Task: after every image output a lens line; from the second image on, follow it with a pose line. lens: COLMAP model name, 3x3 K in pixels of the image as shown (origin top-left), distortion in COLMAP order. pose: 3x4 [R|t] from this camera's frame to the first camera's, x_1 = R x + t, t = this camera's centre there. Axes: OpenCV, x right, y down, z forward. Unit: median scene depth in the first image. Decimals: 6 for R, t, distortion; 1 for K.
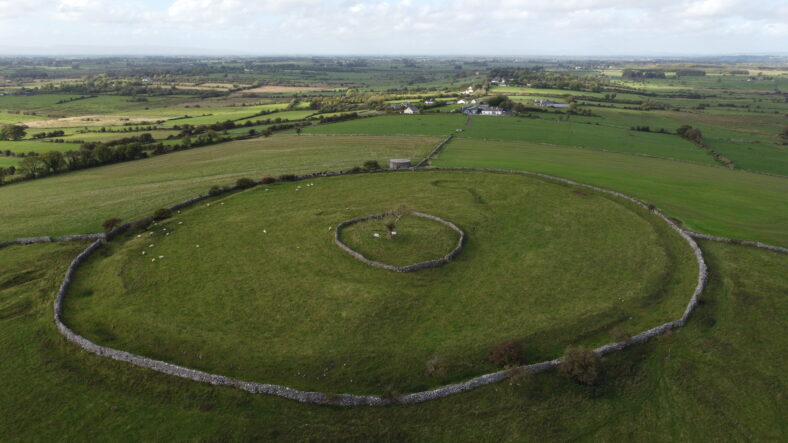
lens RADIAL K [[593.0, 0, 394.0], [0, 593.0, 221.5], [0, 0, 1]] dist [0.014583, -0.028056]
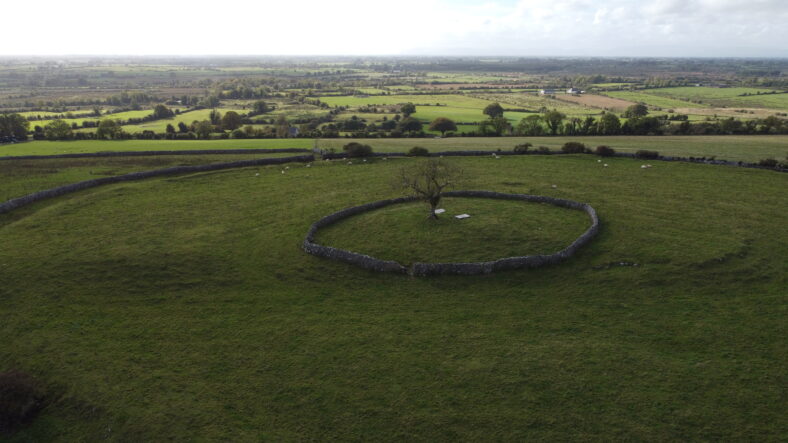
lens RADIAL K [[593.0, 0, 394.0], [0, 593.0, 221.5], [0, 0, 1]] dist [0.014583, -0.028056]
pose [[0.426798, 0.243680, -0.870898, 0.124664], [-0.249887, 0.957297, 0.145393, -0.011183], [0.869137, 0.155572, 0.469465, 0.178251]]
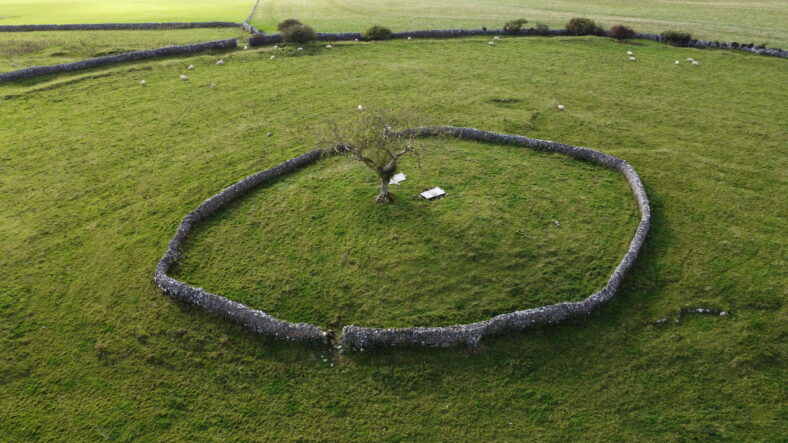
lens RADIAL K [[593.0, 0, 394.0], [0, 593.0, 221.5], [0, 0, 1]] dist [0.014583, -0.028056]
pose [[0.466079, 0.446710, -0.763689, 0.071220], [-0.252178, 0.894445, 0.369290, -0.024141], [0.848043, 0.020467, 0.529532, 0.209146]]
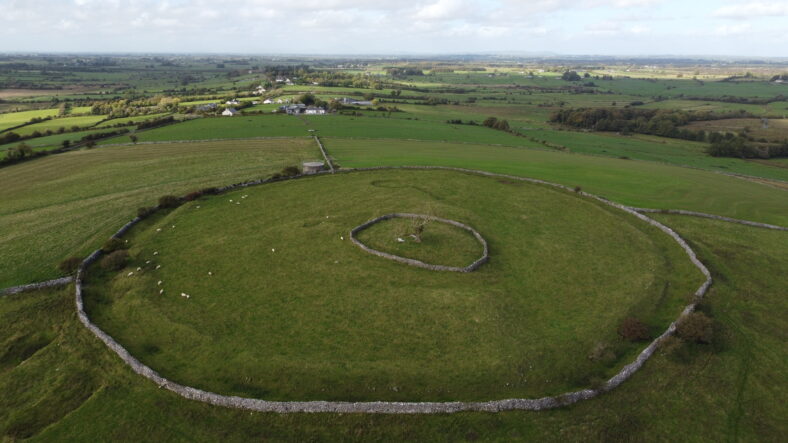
lens RADIAL K [[593.0, 0, 394.0], [0, 593.0, 221.5], [0, 0, 1]] dist [0.014583, -0.028056]
pose [[0.922317, -0.102983, 0.372458, -0.104931], [0.102079, 0.994528, 0.022204, -0.007859], [-0.372707, 0.017541, 0.927783, 0.025103]]
